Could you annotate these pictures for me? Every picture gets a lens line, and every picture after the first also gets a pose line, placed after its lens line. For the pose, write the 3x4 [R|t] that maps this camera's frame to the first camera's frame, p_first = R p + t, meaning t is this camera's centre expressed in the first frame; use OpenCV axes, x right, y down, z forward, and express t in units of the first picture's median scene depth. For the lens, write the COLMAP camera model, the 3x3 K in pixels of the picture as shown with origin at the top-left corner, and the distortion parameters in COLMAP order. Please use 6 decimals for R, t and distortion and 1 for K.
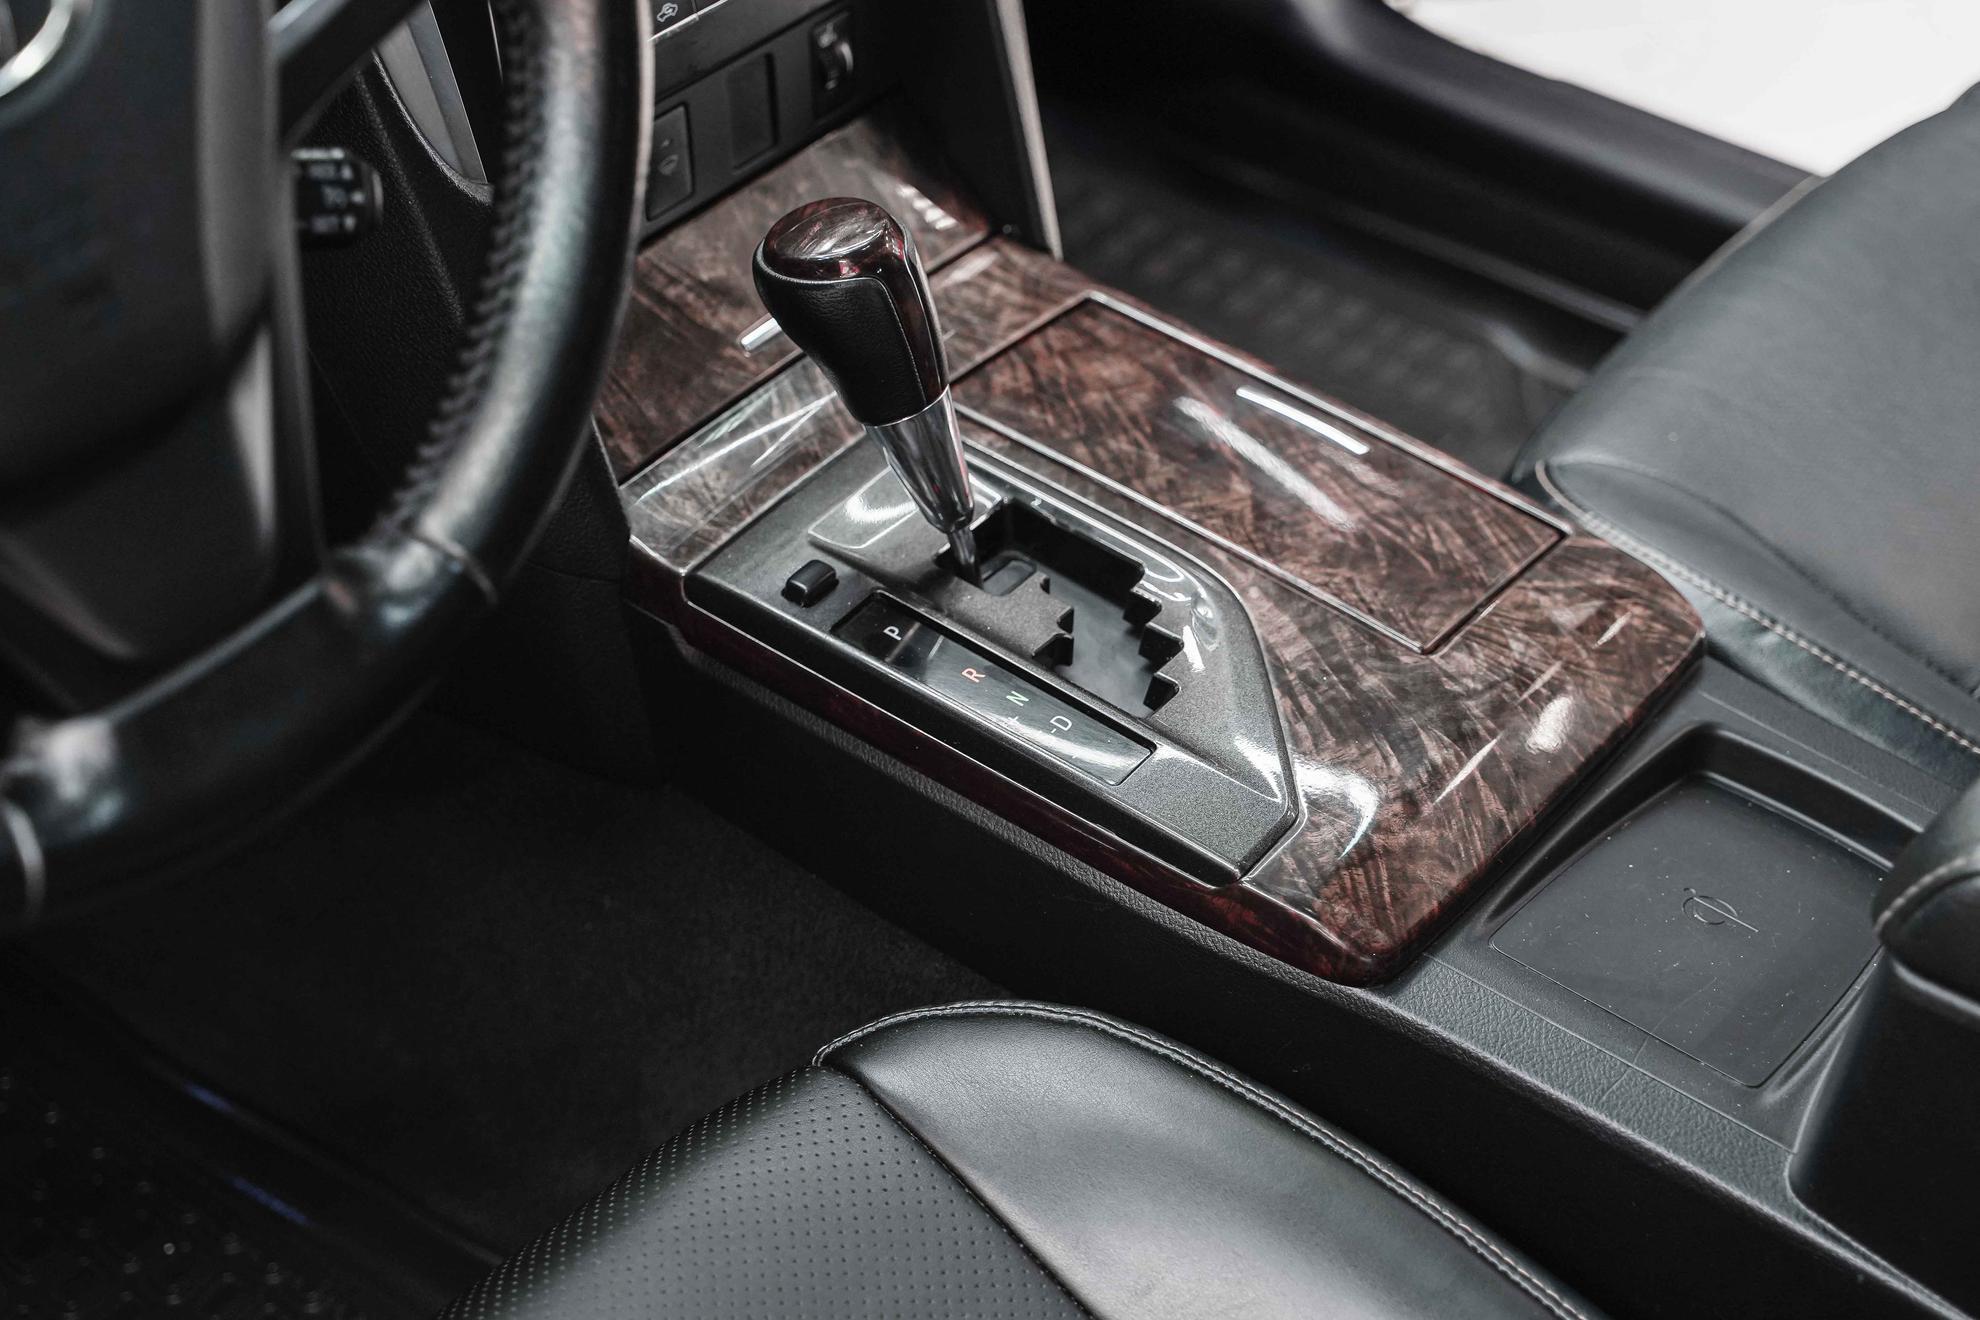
lens RADIAL K [[3331.0, 0, 990.0], [0, 3331.0, 660.0], [0, 0, 1]] dist [0.025599, 0.039284]
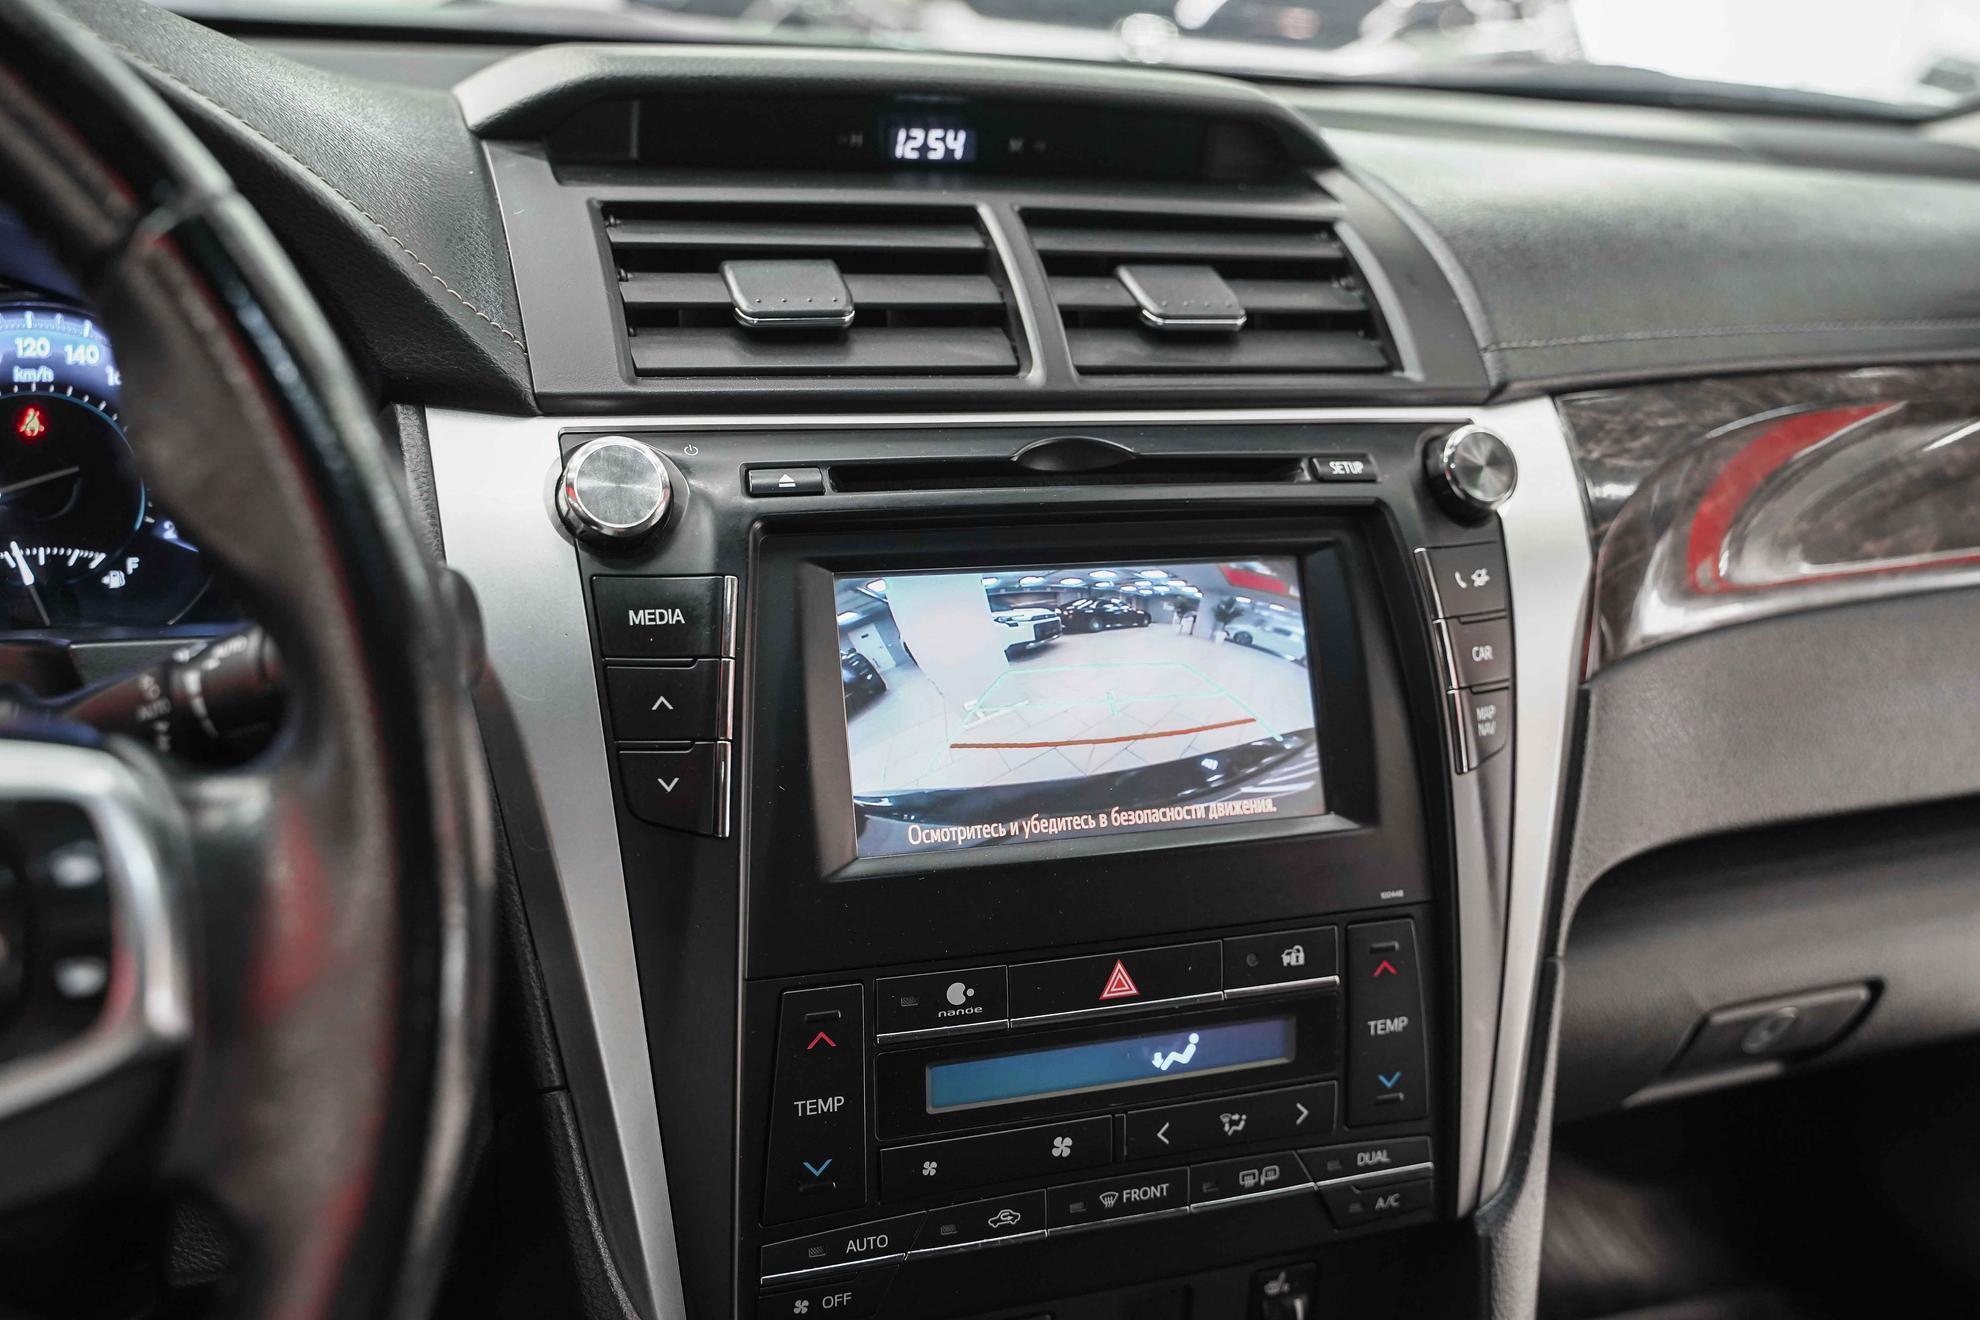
lens RADIAL K [[1919.6, 0, 990.0], [0, 1919.6, 660.0], [0, 0, 1]] dist [0.005523, 0.010700]
pose [[0.839487, 0.200722, -0.504947, 0.116093], [-0.364018, 0.897670, -0.248355, -0.191005], [0.403425, 0.392301, 0.826649, 0.511826]]
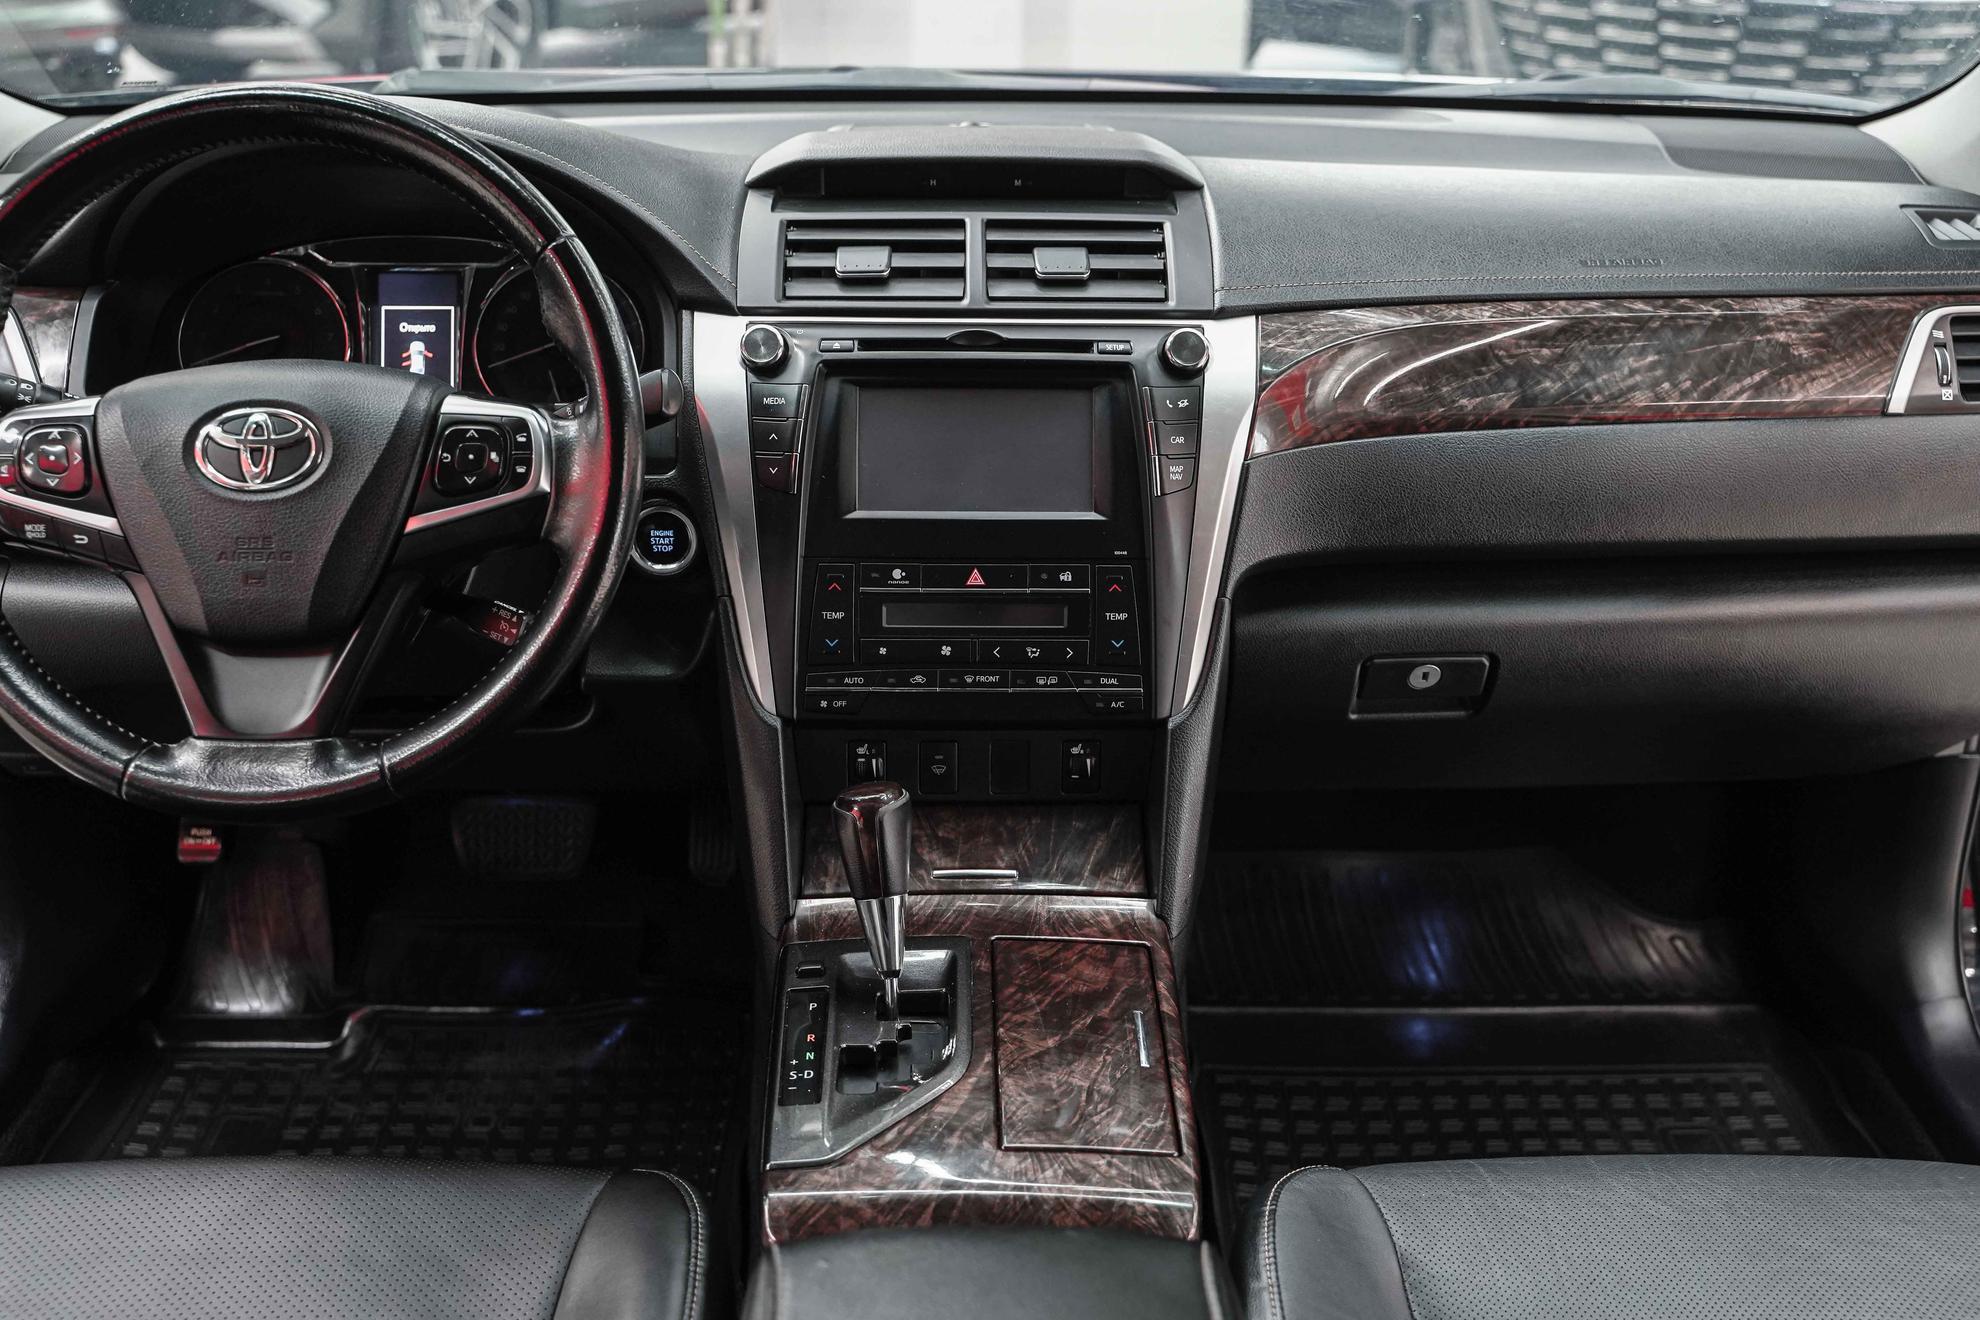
lens RADIAL K [[2103.2, 0, 990.0], [0, 2103.2, 660.0], [0, 0, 1]] dist [0.003245, -0.012793]
pose [[0.621965, 0.262087, -0.737882, 0.784079], [-0.476305, 0.874575, -0.090840, -0.109360], [0.621526, 0.407956, 0.668788, 0.204489]]
